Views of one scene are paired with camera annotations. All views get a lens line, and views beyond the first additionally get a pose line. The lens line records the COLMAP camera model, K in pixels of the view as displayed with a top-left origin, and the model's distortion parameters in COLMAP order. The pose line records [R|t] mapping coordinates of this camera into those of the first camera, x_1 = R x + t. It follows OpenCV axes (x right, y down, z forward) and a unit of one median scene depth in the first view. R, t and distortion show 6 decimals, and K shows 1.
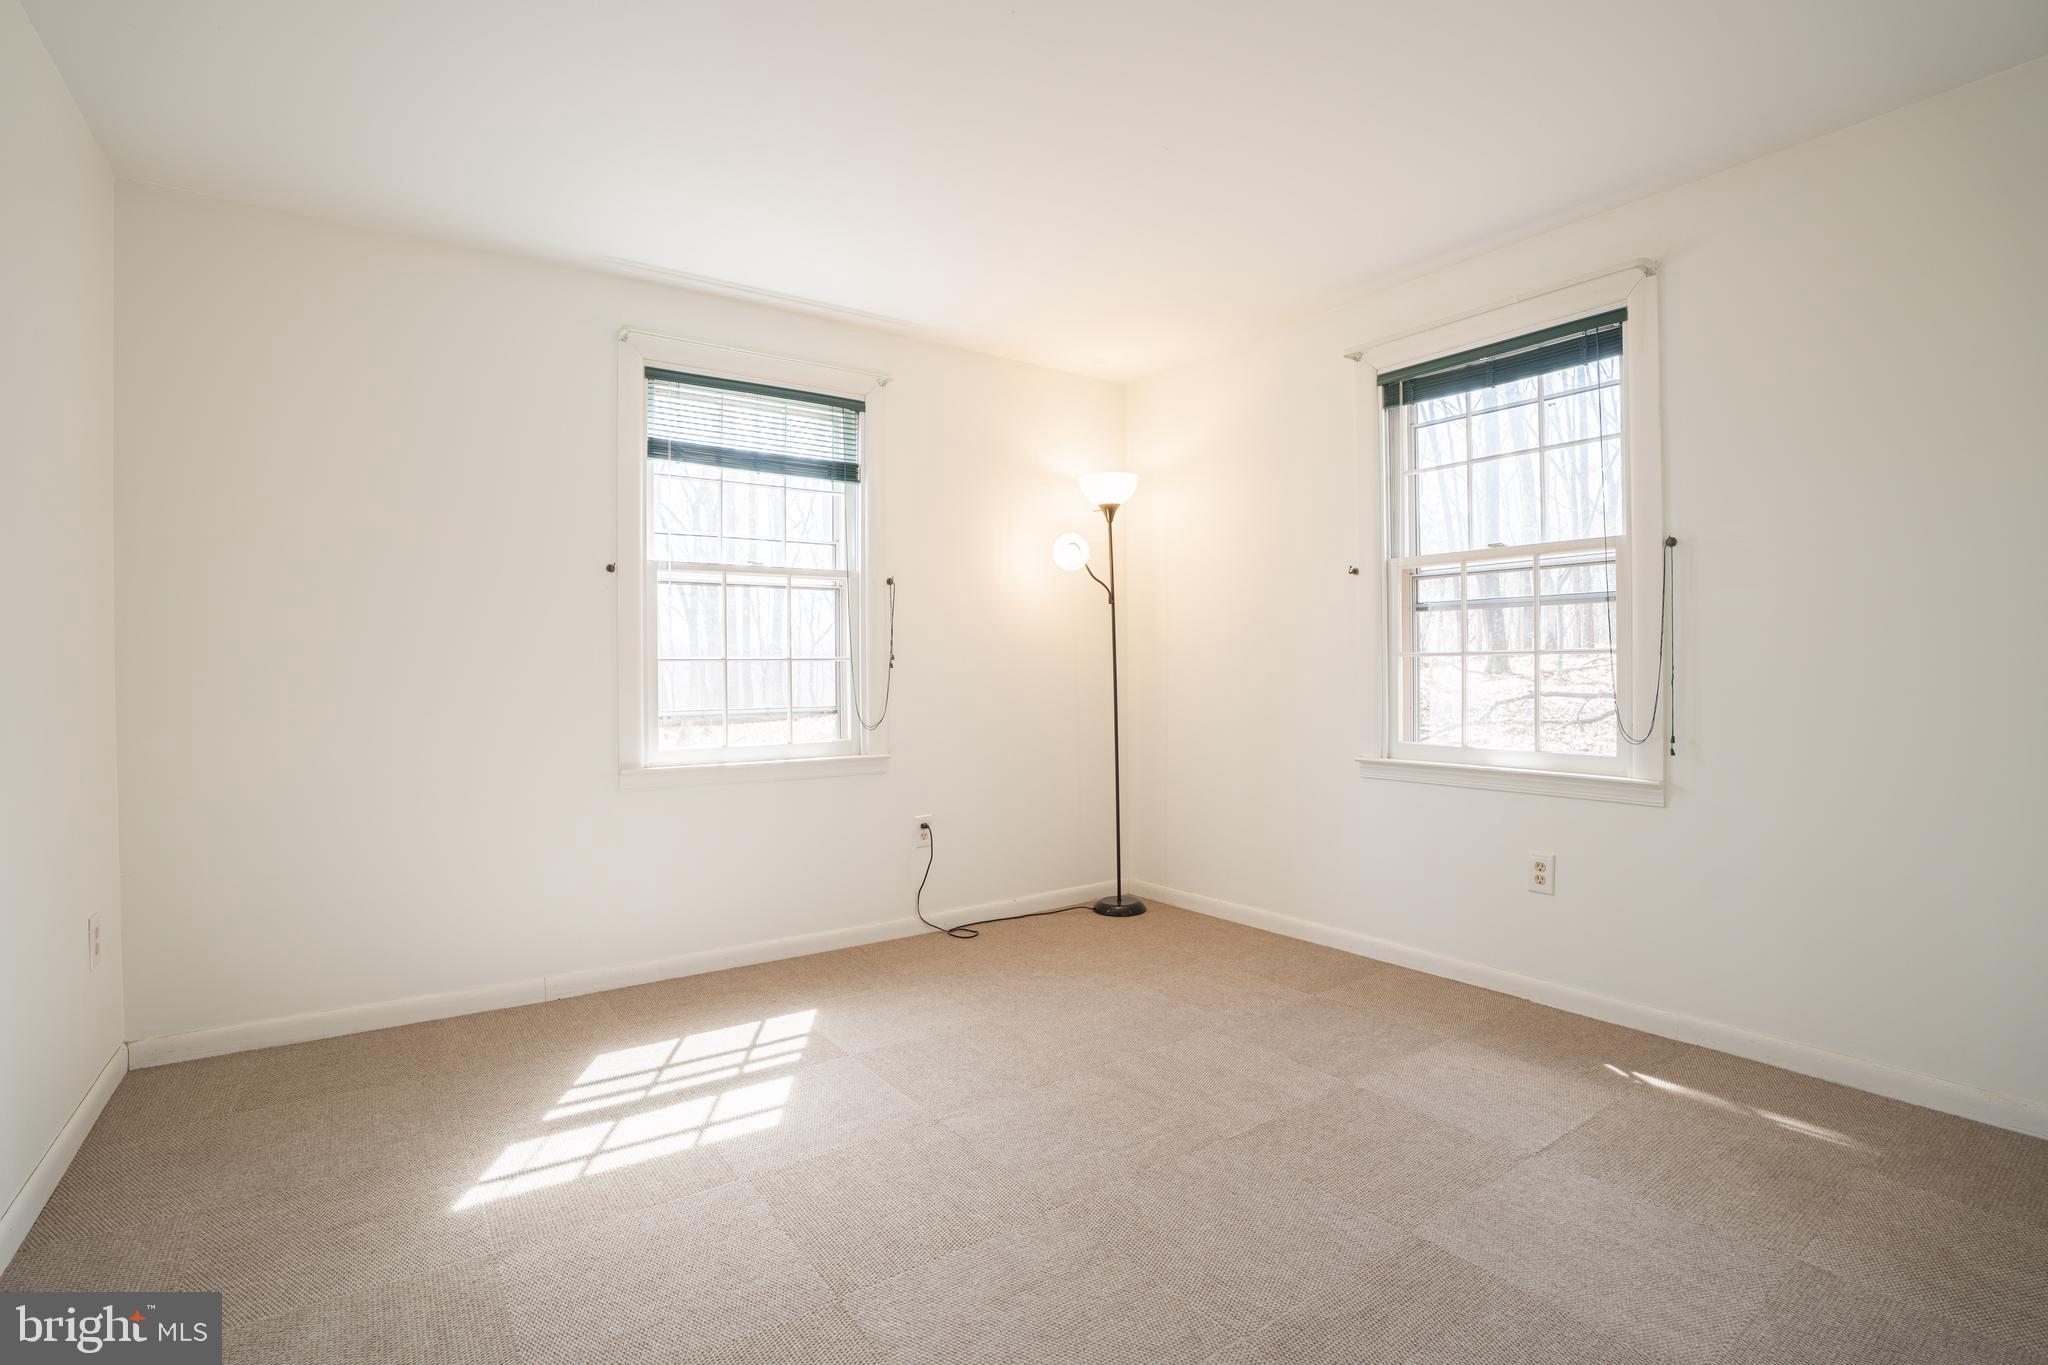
lens RADIAL K [[937.1, 0, 1016.5], [0, 937.1, 676.5], [0, 0, 1]] dist [-0.065532, 0.017171]
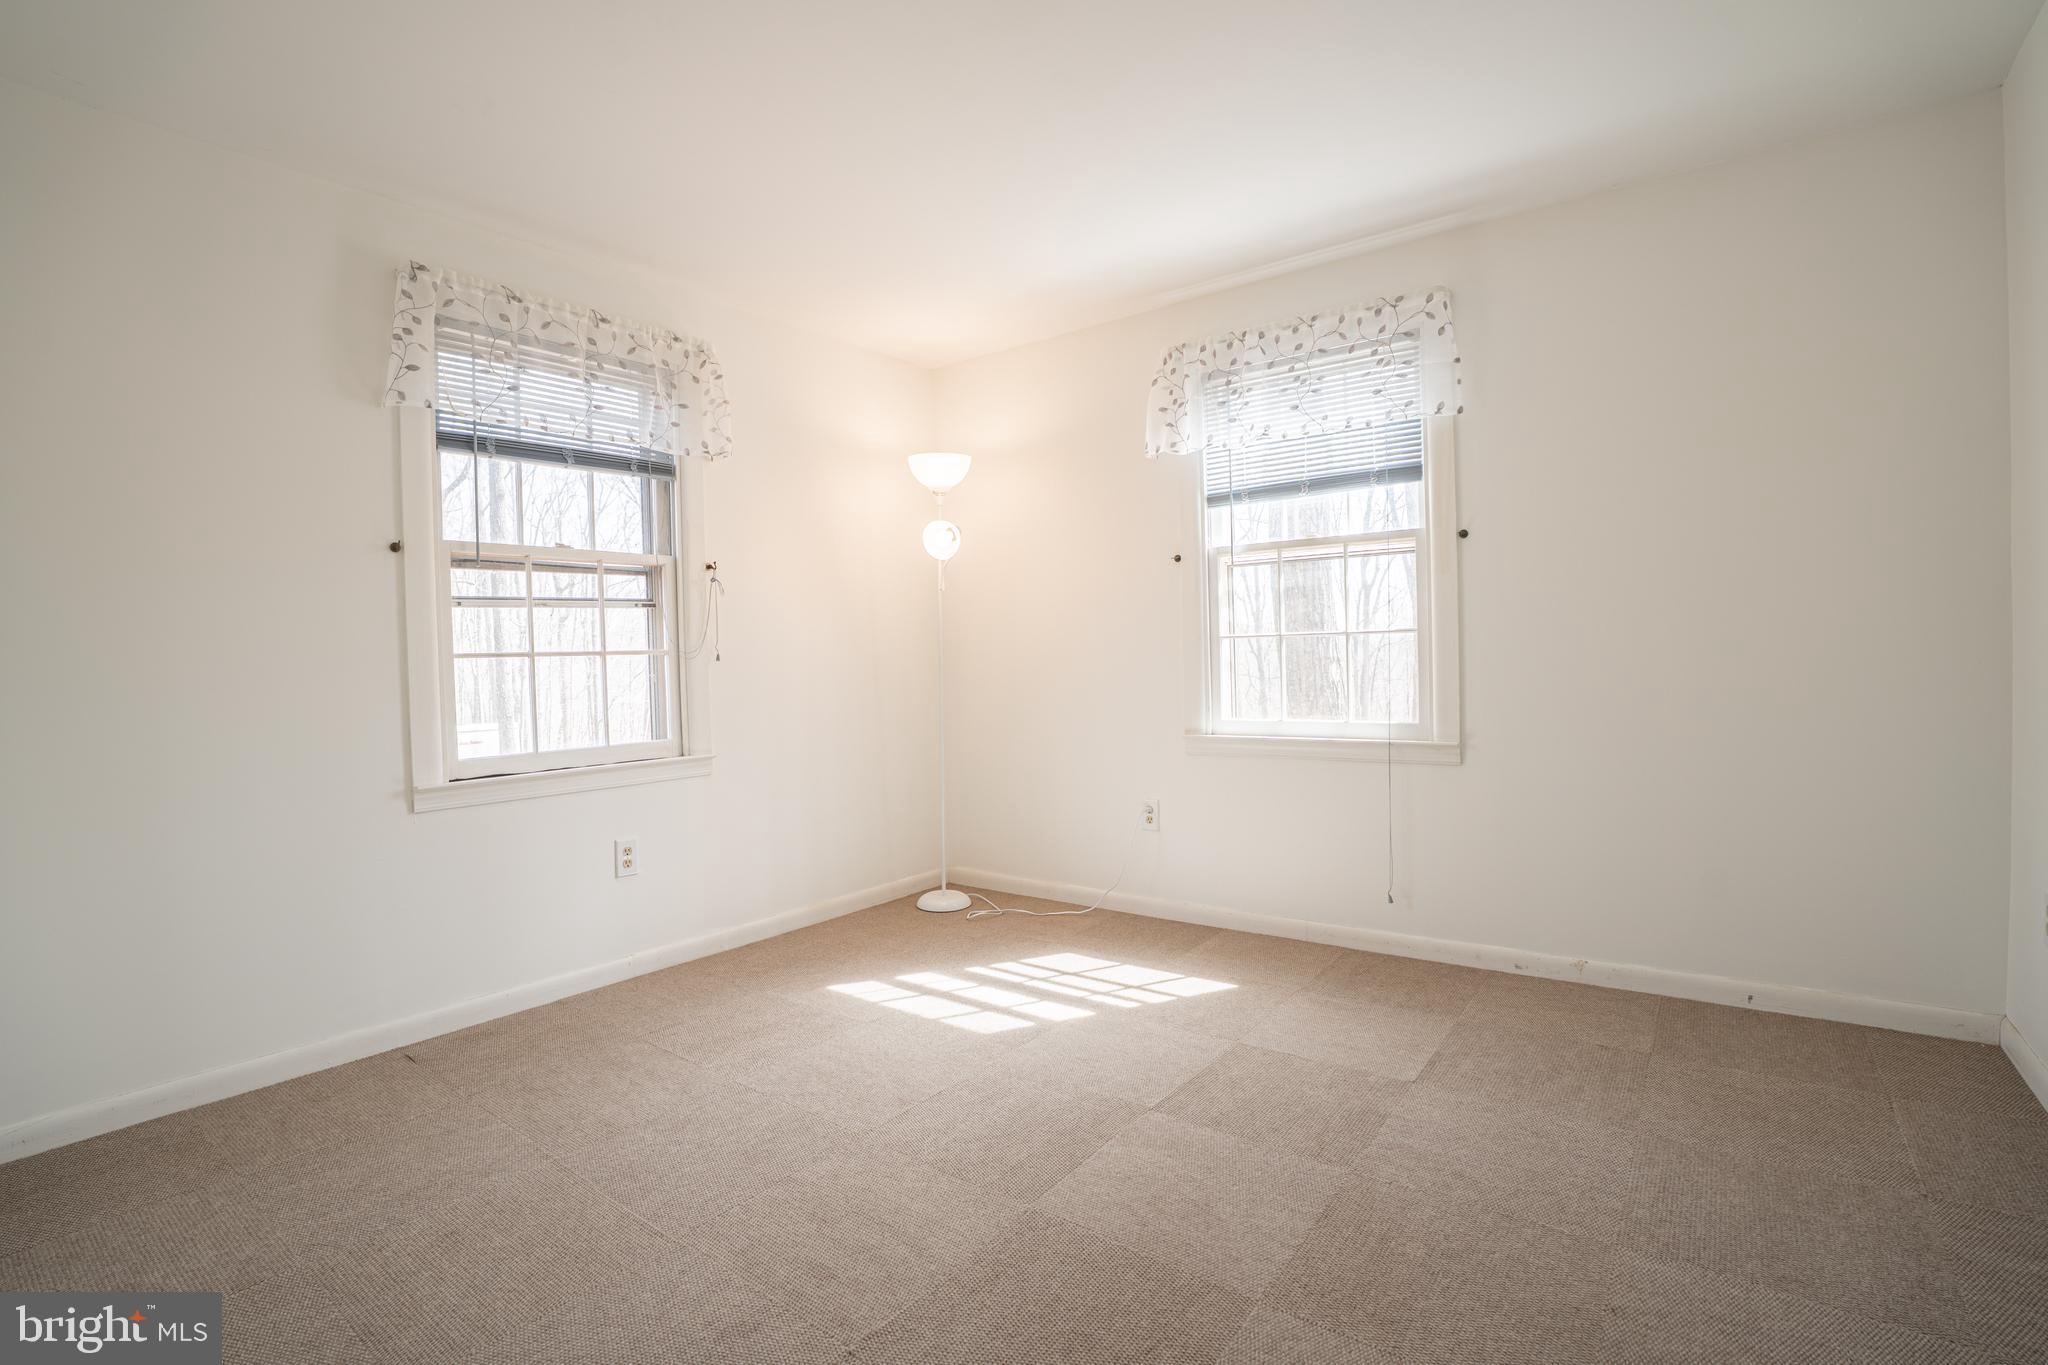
lens RADIAL K [[937.1, 0, 1016.5], [0, 937.1, 676.5], [0, 0, 1]] dist [-0.065532, 0.017171]
pose [[0.326823, 0.023196, -0.944801, 0.746597], [0.007192, 0.999609, 0.027029, -0.002689], [0.945058, -0.015628, 0.326528, 0.533589]]
